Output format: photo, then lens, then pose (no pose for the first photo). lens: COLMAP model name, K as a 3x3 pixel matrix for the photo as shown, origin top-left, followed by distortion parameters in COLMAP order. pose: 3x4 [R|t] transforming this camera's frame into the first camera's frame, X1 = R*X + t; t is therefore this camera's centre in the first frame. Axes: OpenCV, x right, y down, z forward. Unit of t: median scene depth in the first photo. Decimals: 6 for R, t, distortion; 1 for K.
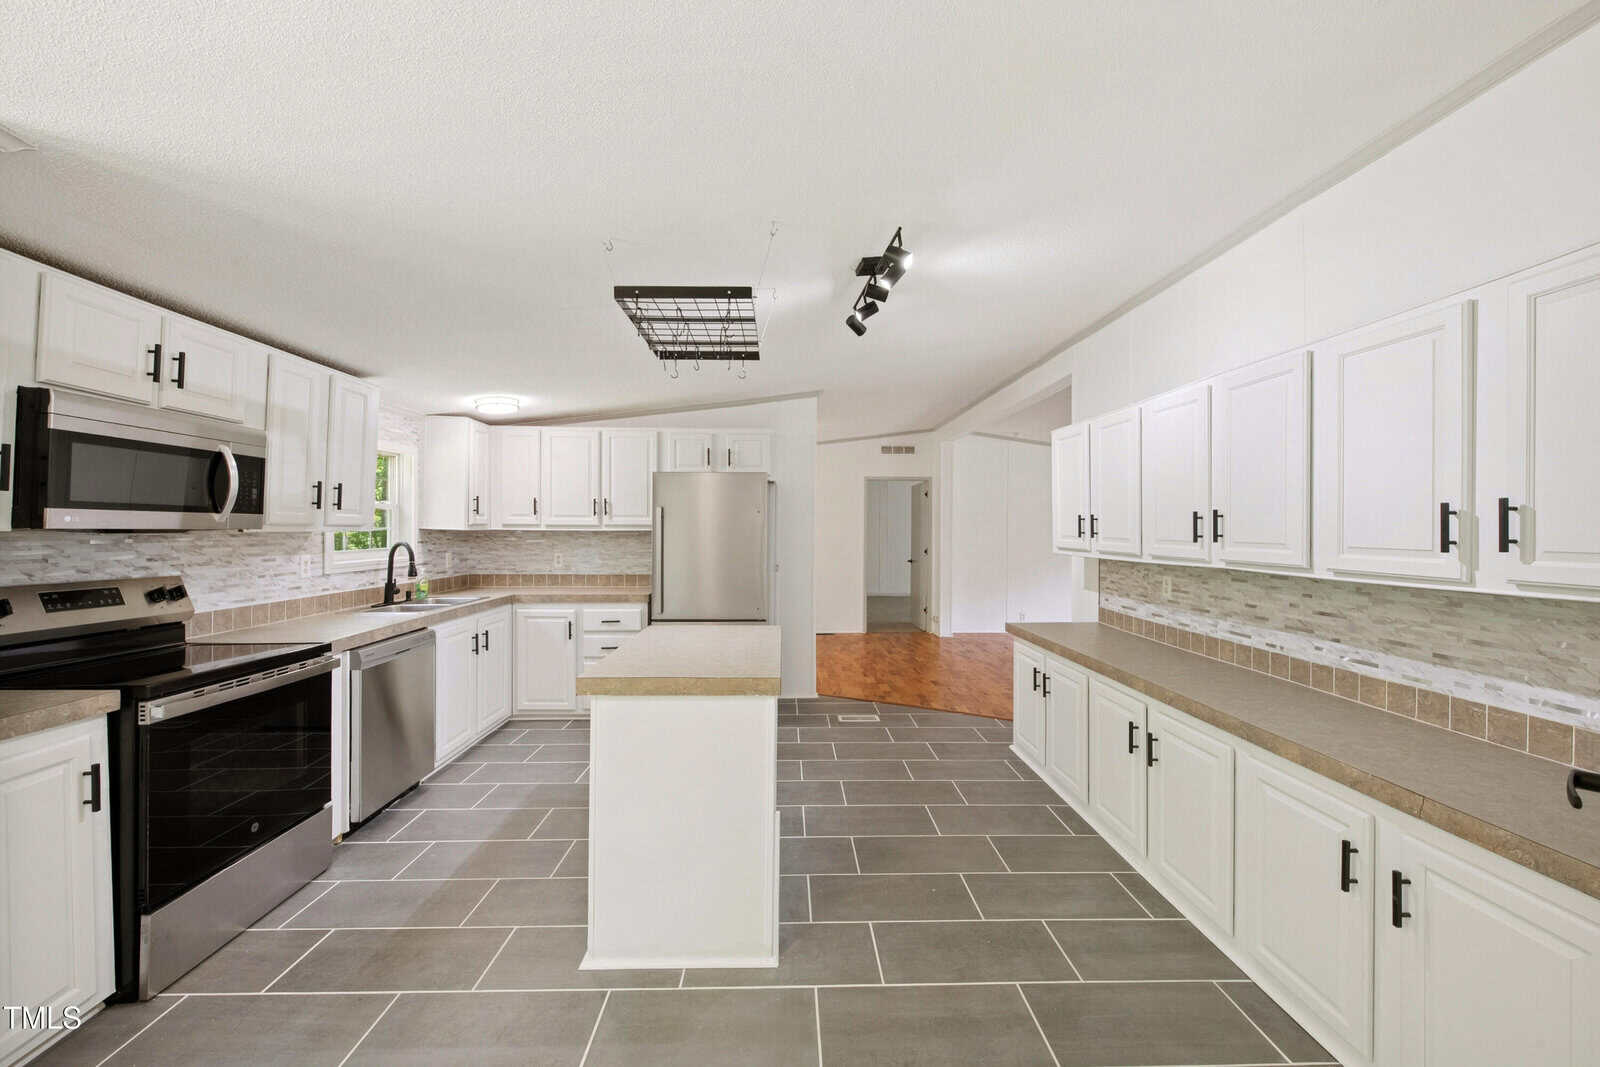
lens RADIAL K [[634.3, 0, 804.6], [0, 634.3, 533.4], [0, 0, 1]] dist [0.000075, -0.000196]
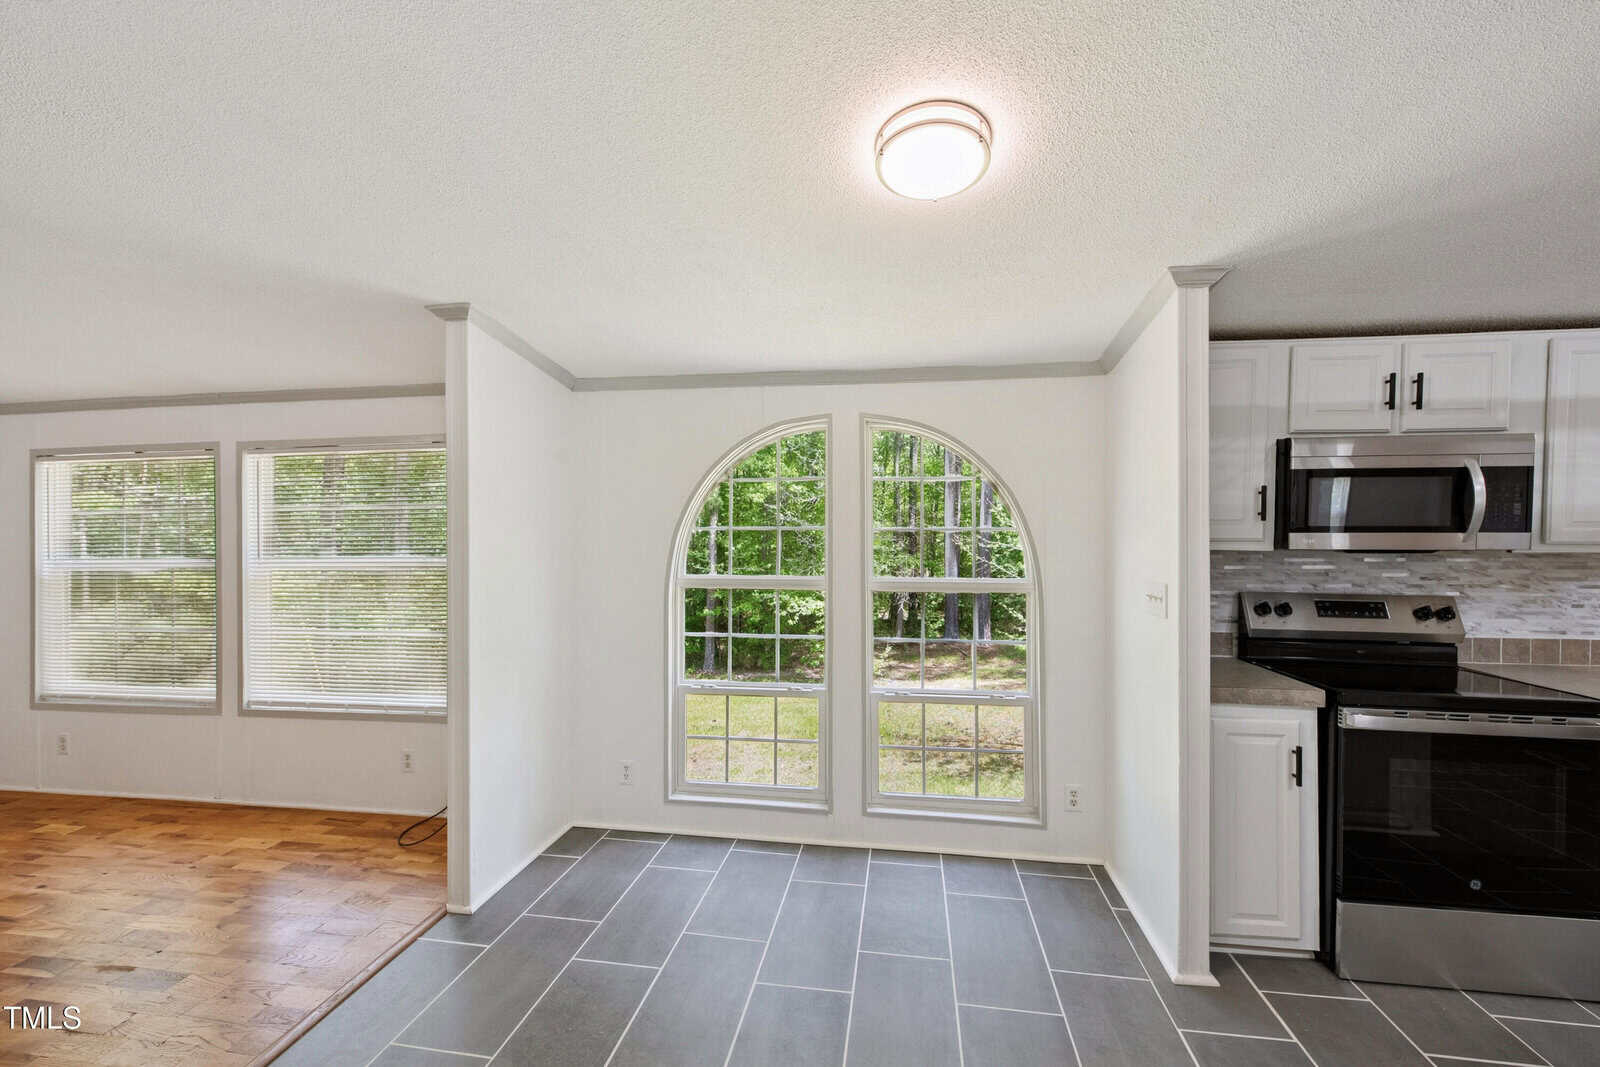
lens RADIAL K [[642.2, 0, 807.4], [0, 642.2, 538.6], [0, 0, 1]] dist [-0.001559, -0.000547]
pose [[-0.183920, -0.003742, -0.982934, 0.149543], [-0.005950, 0.999979, -0.002694, -0.012302], [0.982923, 0.005353, -0.183938, 0.185366]]
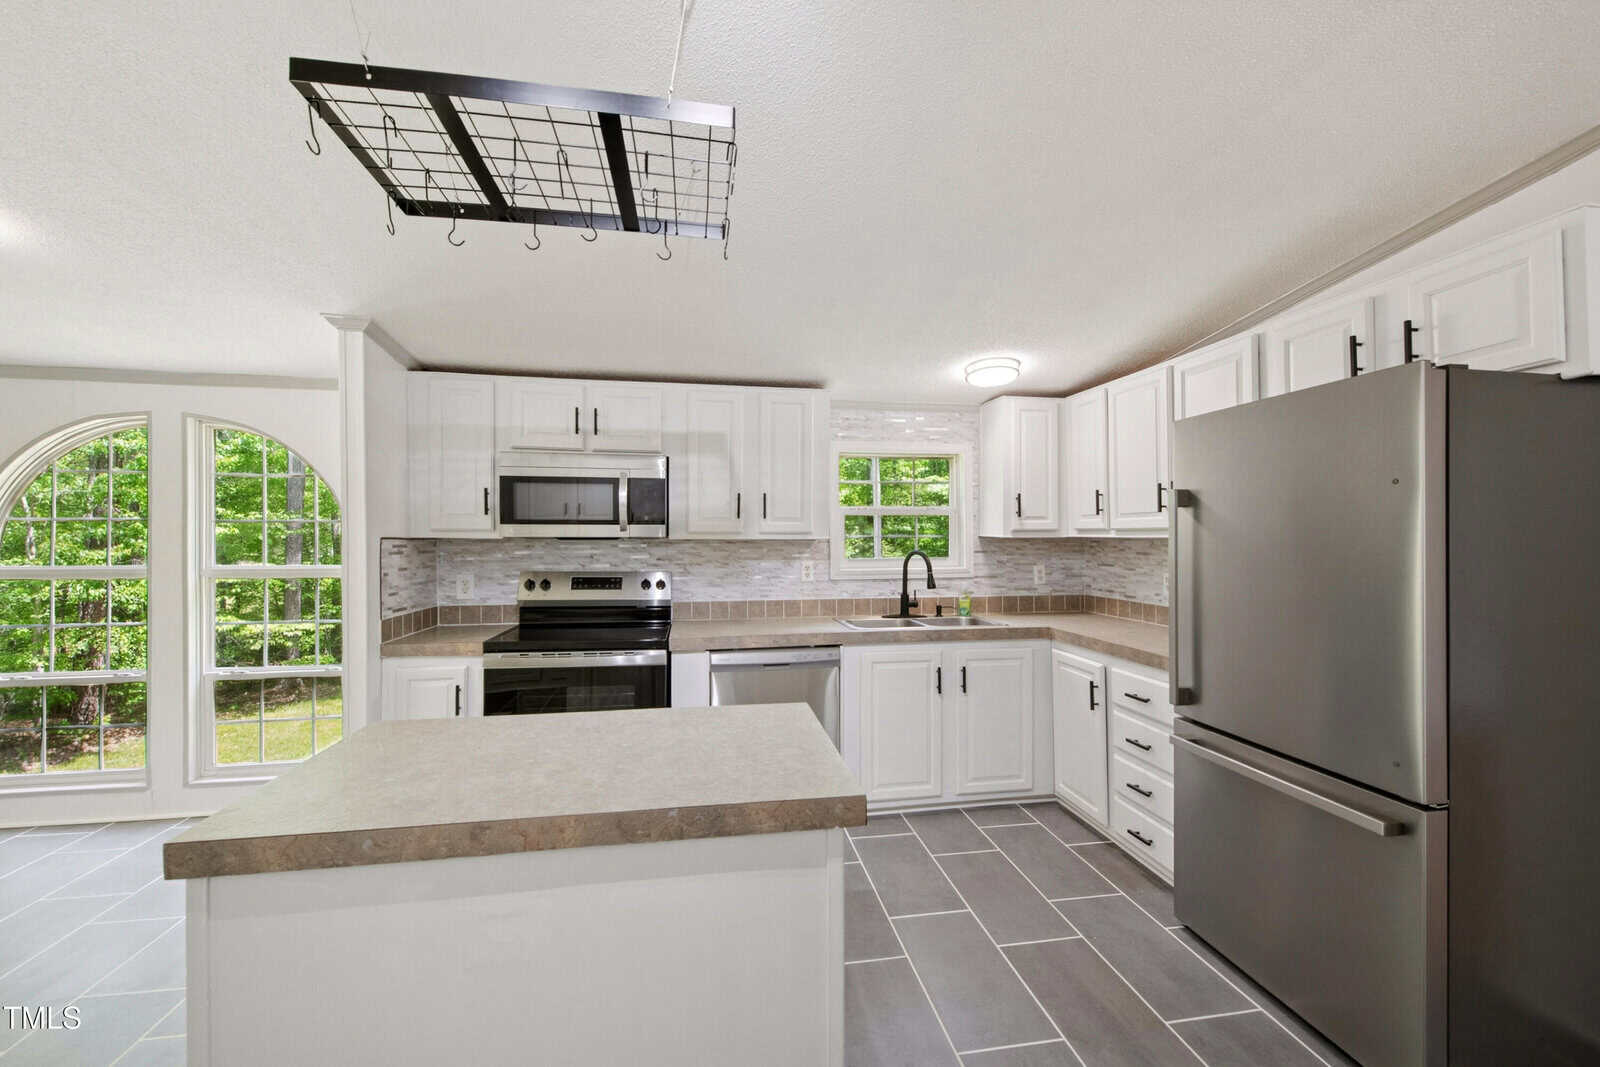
lens RADIAL K [[642.2, 0, 807.4], [0, 642.2, 538.6], [0, 0, 1]] dist [-0.001559, -0.000547]
pose [[0.134232, -0.001768, -0.990948, 0.356535], [-0.003616, 0.999991, -0.002274, -0.001535], [0.990943, 0.003889, 0.134225, 0.995671]]
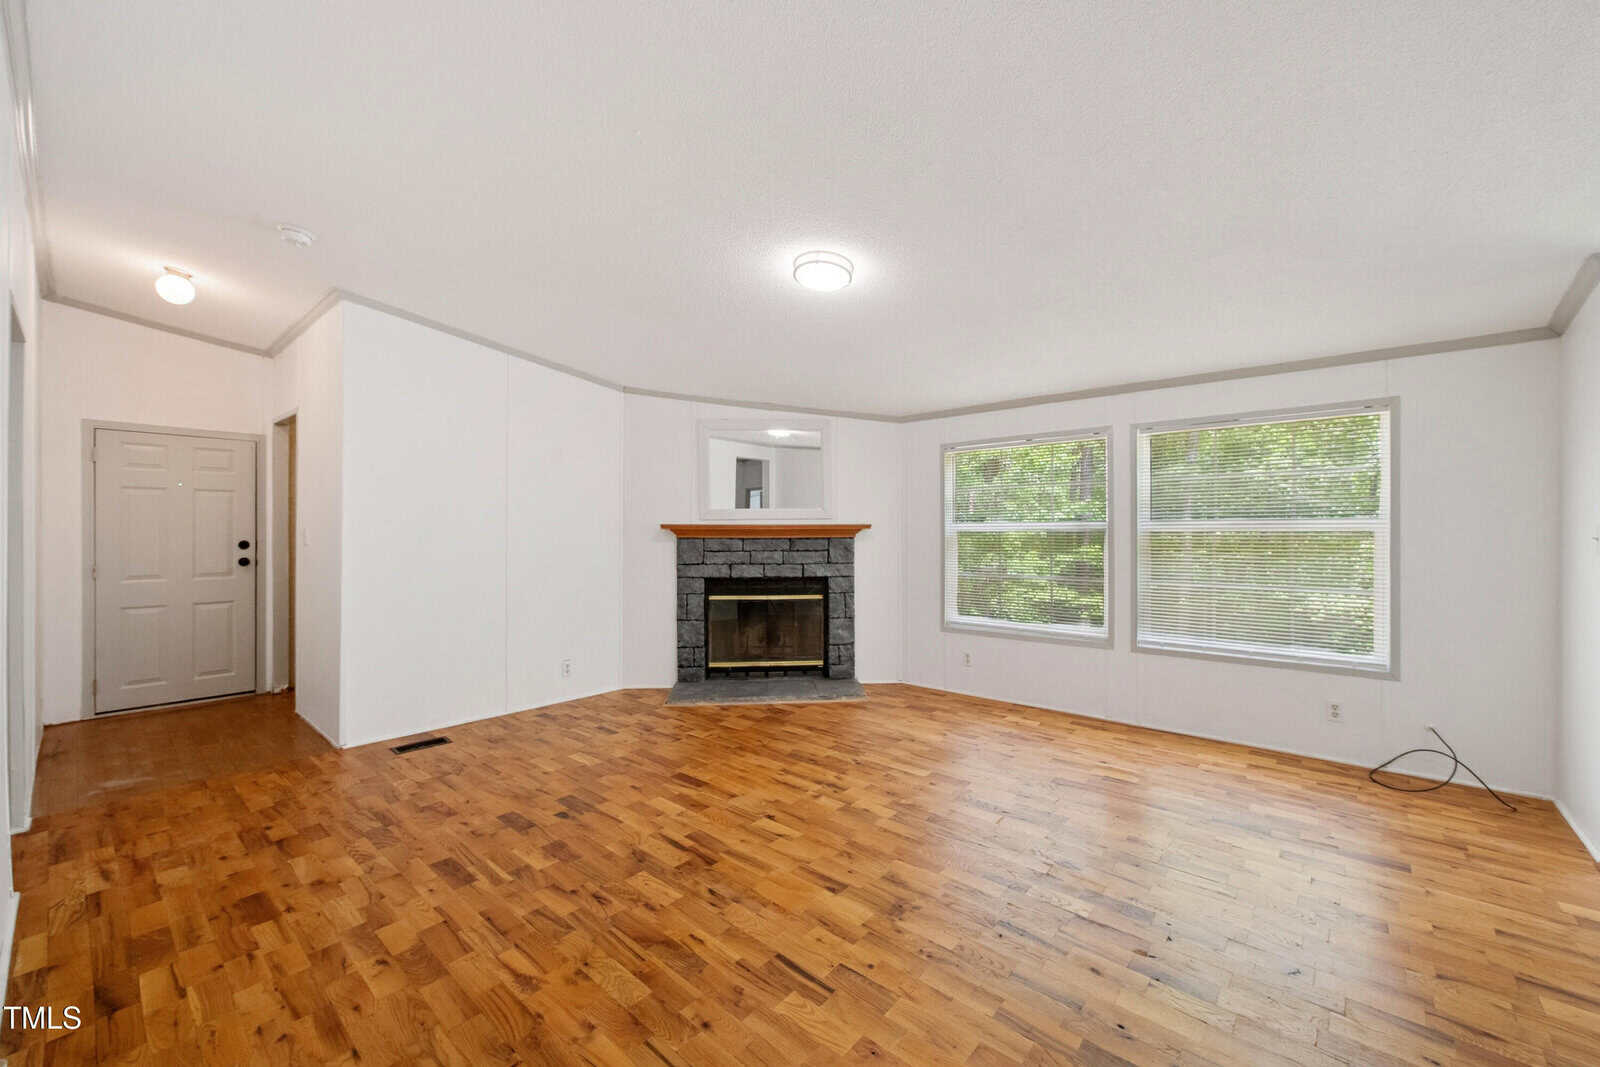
lens RADIAL K [[634.3, 0, 804.6], [0, 634.3, 533.4], [0, 0, 1]] dist [0.000075, -0.000196]
pose [[-0.678931, 0.001063, -0.734201, 0.592986], [-0.009101, 0.999910, 0.009864, 0.036667], [0.734146, 0.013379, -0.678860, -0.479916]]
